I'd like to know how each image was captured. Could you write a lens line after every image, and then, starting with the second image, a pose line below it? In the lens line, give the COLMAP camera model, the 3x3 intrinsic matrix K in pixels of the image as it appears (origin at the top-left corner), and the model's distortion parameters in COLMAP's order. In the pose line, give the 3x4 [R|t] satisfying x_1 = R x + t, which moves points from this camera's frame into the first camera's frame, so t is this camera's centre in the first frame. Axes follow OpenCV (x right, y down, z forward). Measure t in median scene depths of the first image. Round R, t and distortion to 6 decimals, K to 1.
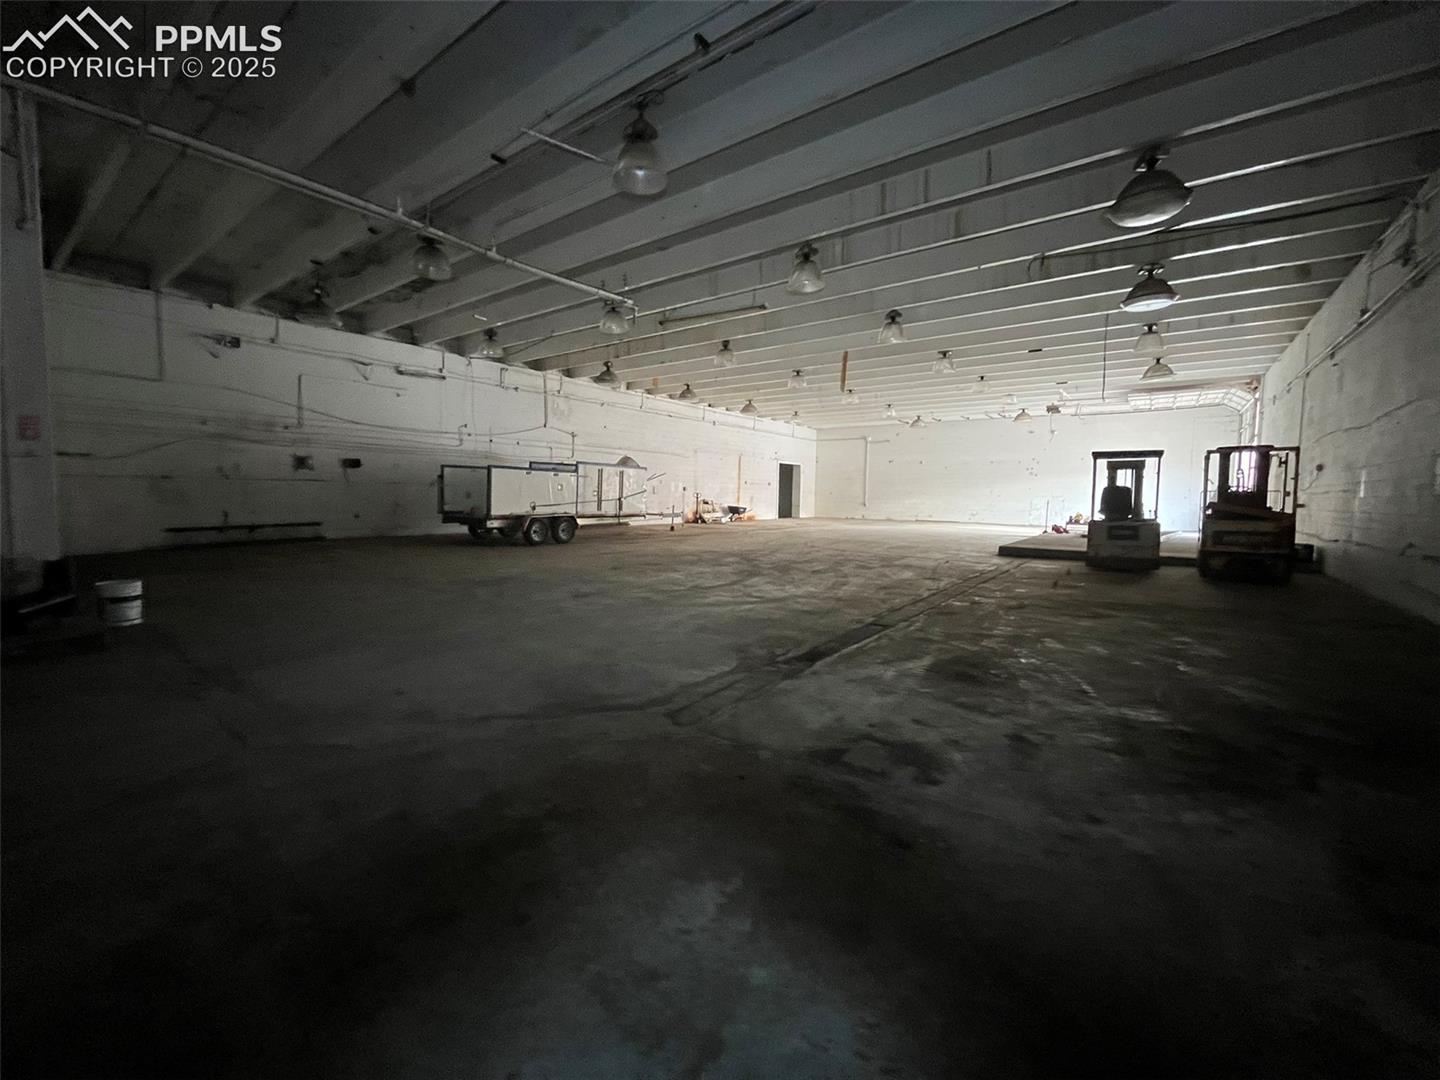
lens RADIAL K [[591.7, 0, 712.8], [0, 591.7, 539.8], [0, 0, 1]] dist [-0.002395, -0.000423]
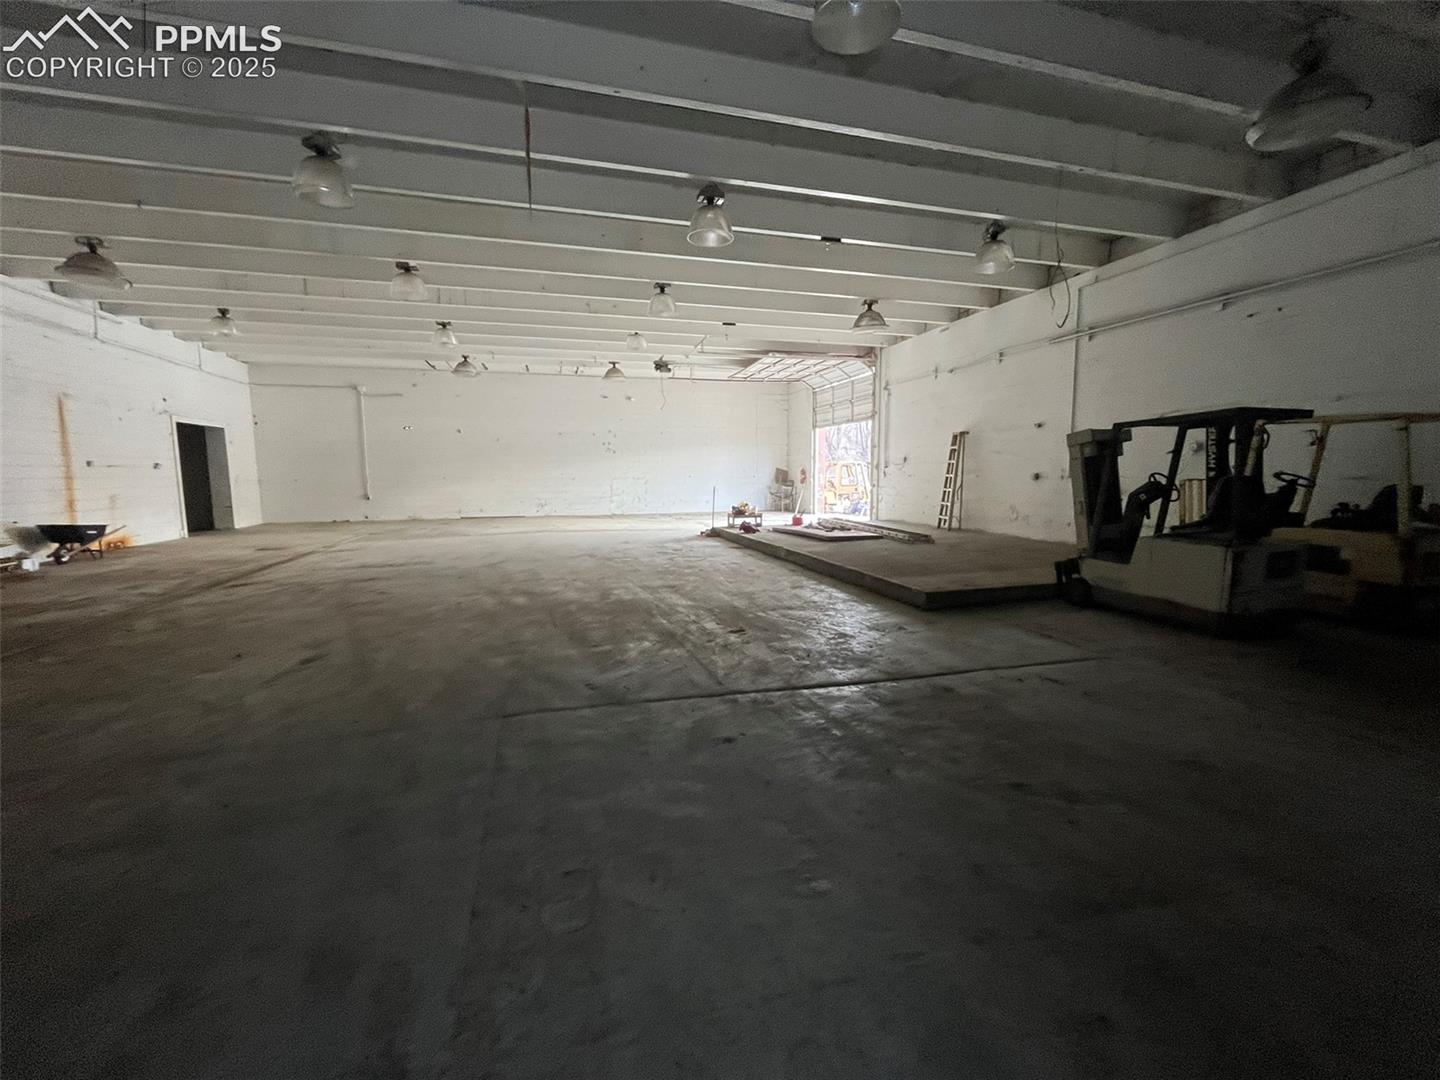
lens RADIAL K [[591.7, 0, 712.8], [0, 591.7, 539.8], [0, 0, 1]] dist [-0.002395, -0.000423]
pose [[0.606314, -0.107071, 0.787985, -0.011263], [0.076259, 0.994156, 0.076408, -0.040510], [-0.791561, 0.013764, 0.610935, 0.387830]]
